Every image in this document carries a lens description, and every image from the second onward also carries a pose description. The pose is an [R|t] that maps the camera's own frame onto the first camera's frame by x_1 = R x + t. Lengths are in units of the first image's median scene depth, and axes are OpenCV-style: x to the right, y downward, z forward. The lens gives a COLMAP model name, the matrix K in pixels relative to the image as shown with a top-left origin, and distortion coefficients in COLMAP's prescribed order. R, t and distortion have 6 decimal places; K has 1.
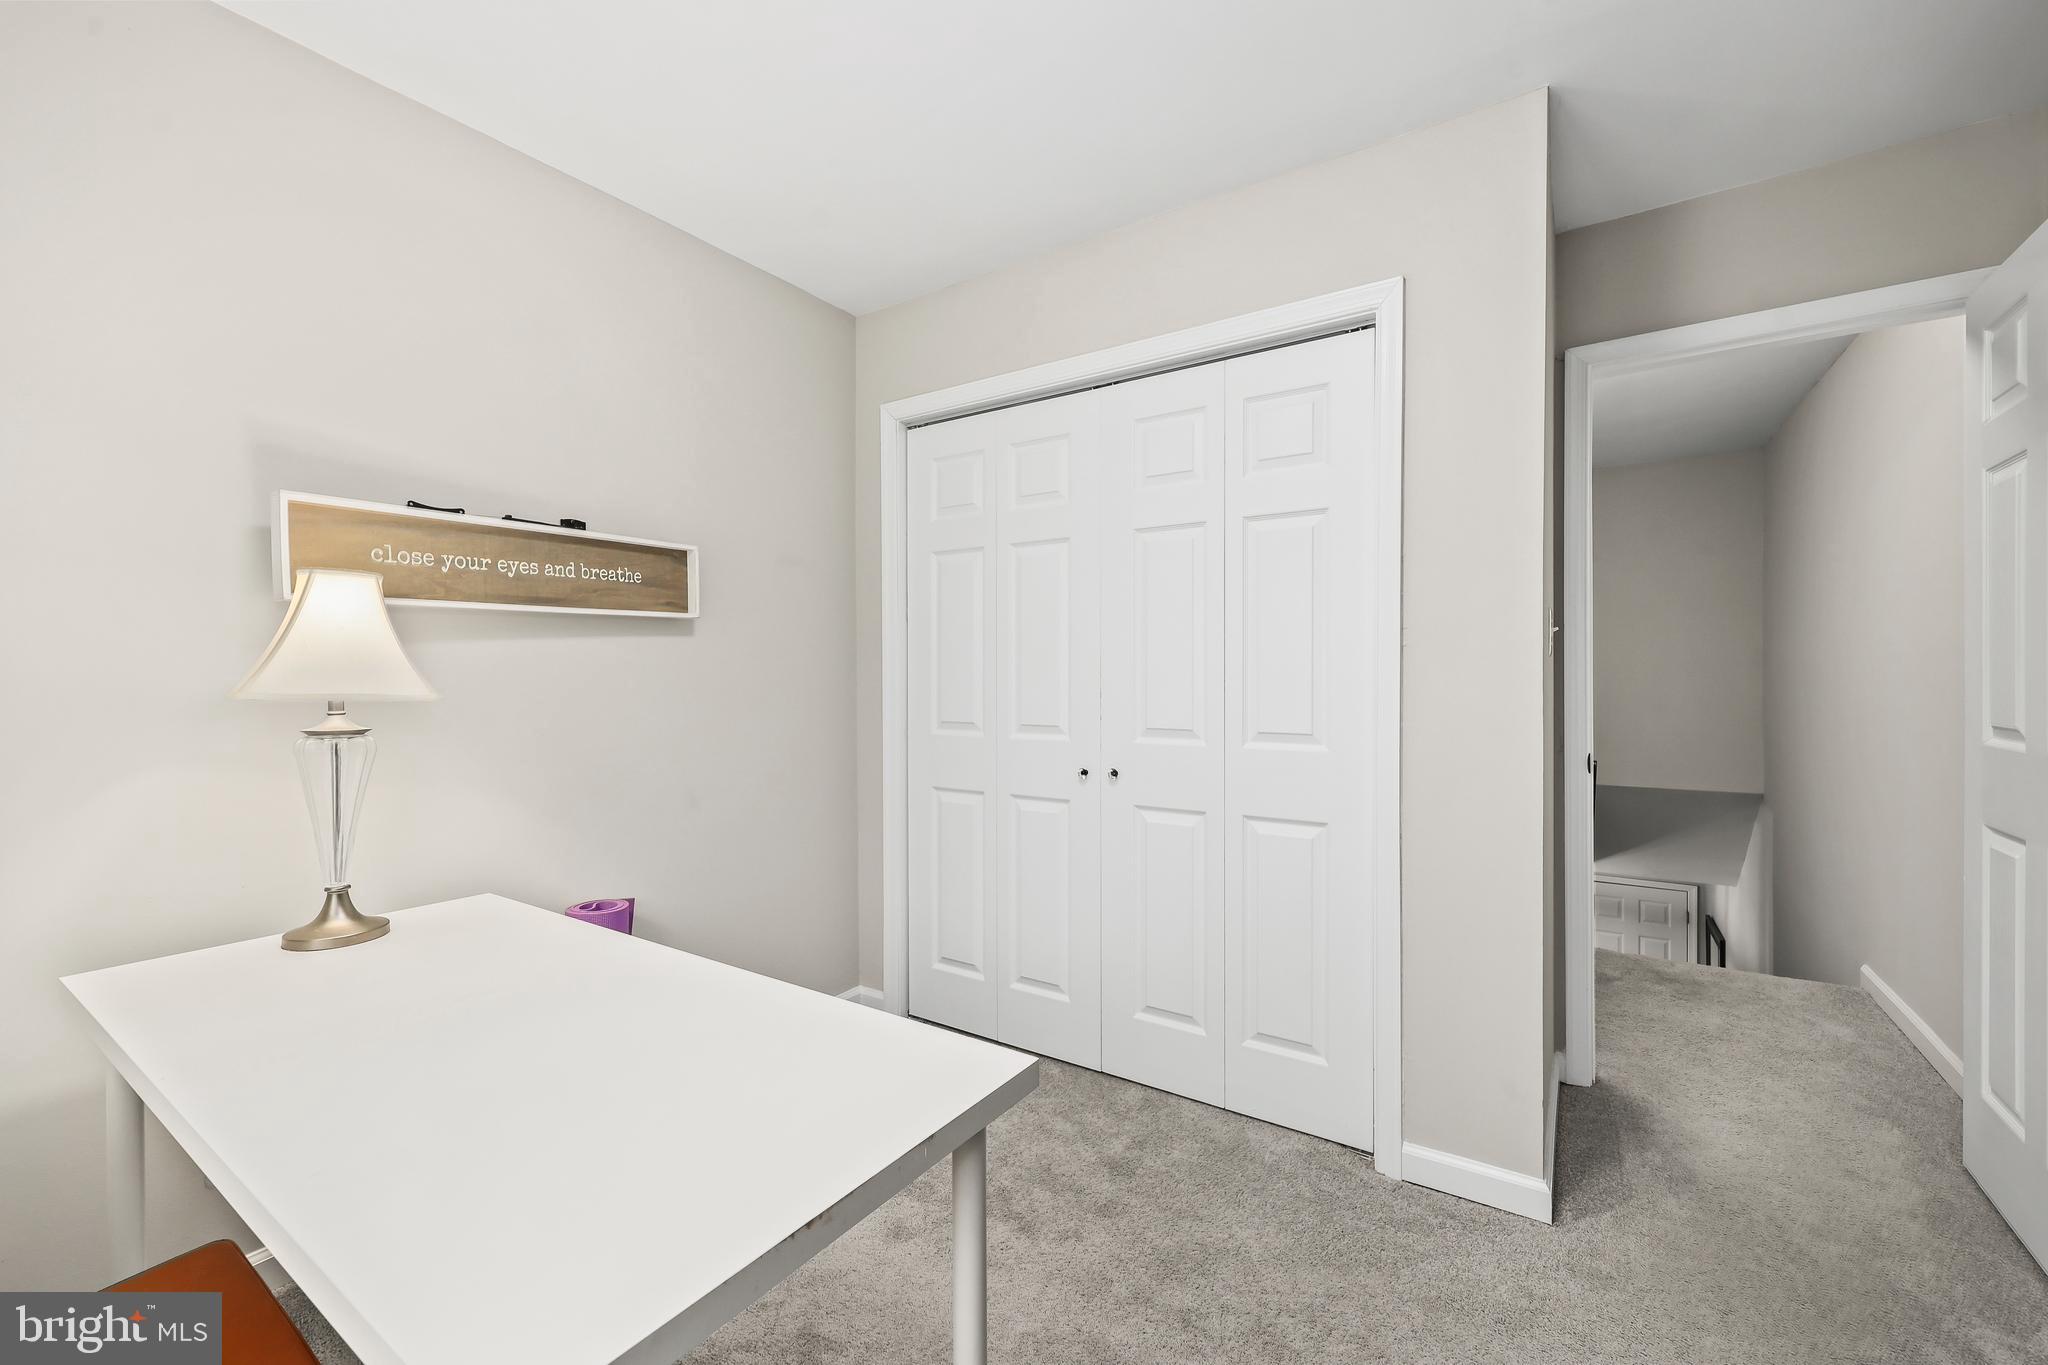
lens RADIAL K [[828.2, 0, 1024.0], [0, 828.2, 682.5], [0, 0, 1]] dist [0.001262, 0.000279]
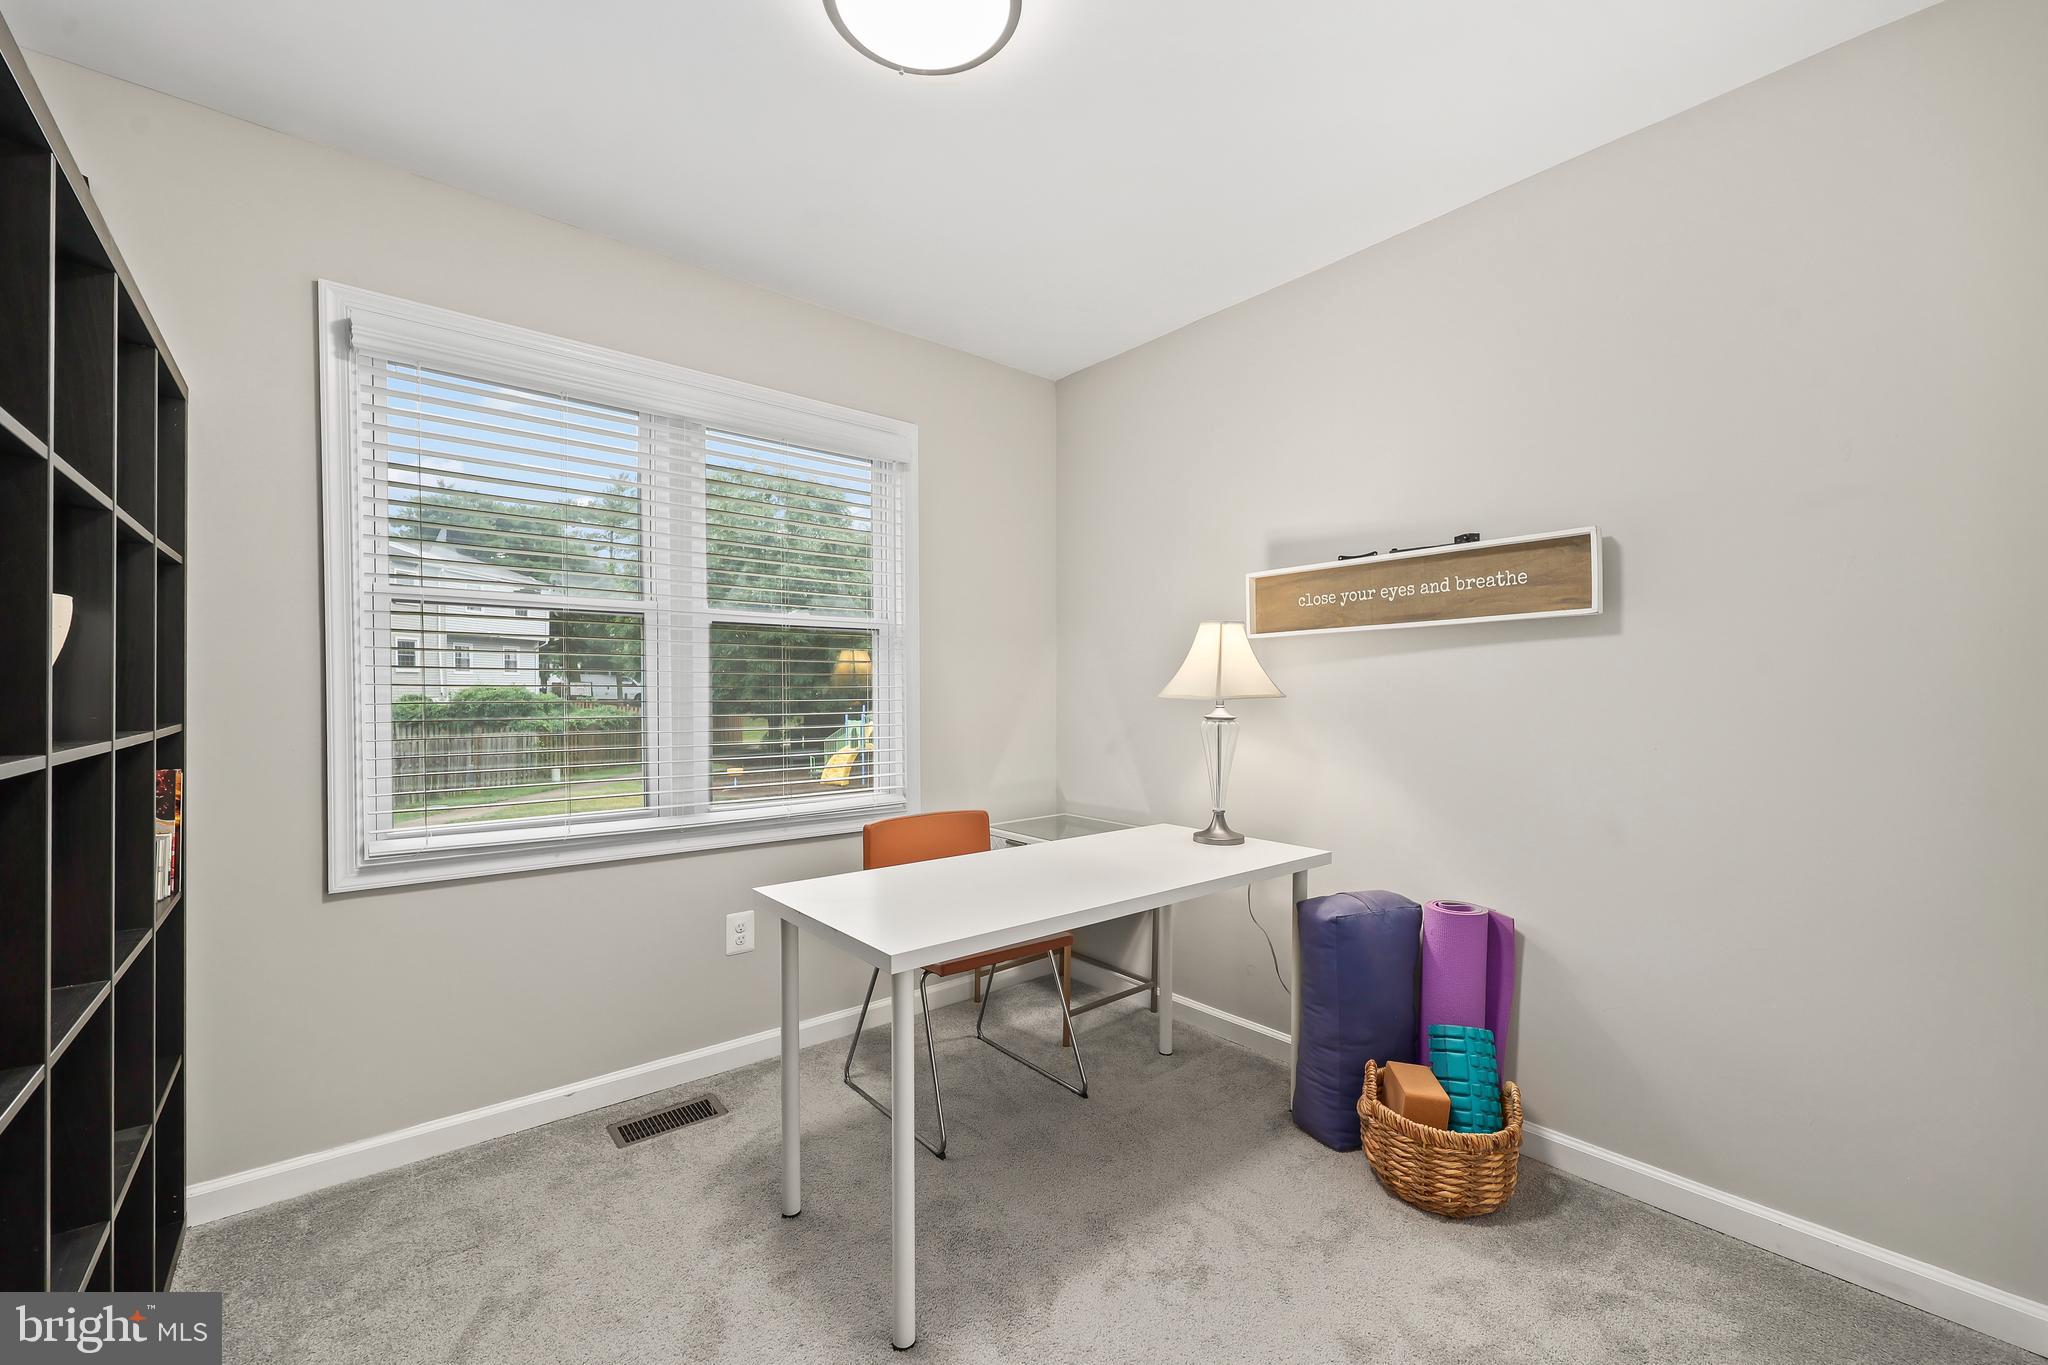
lens RADIAL K [[828.2, 0, 1024.0], [0, 828.2, 682.5], [0, 0, 1]] dist [0.001262, 0.000279]
pose [[-0.281251, 0.000318, -0.959634, 0.637742], [-0.001990, 0.999998, 0.000915, -0.009117], [0.959632, 0.002167, -0.281249, 0.781851]]
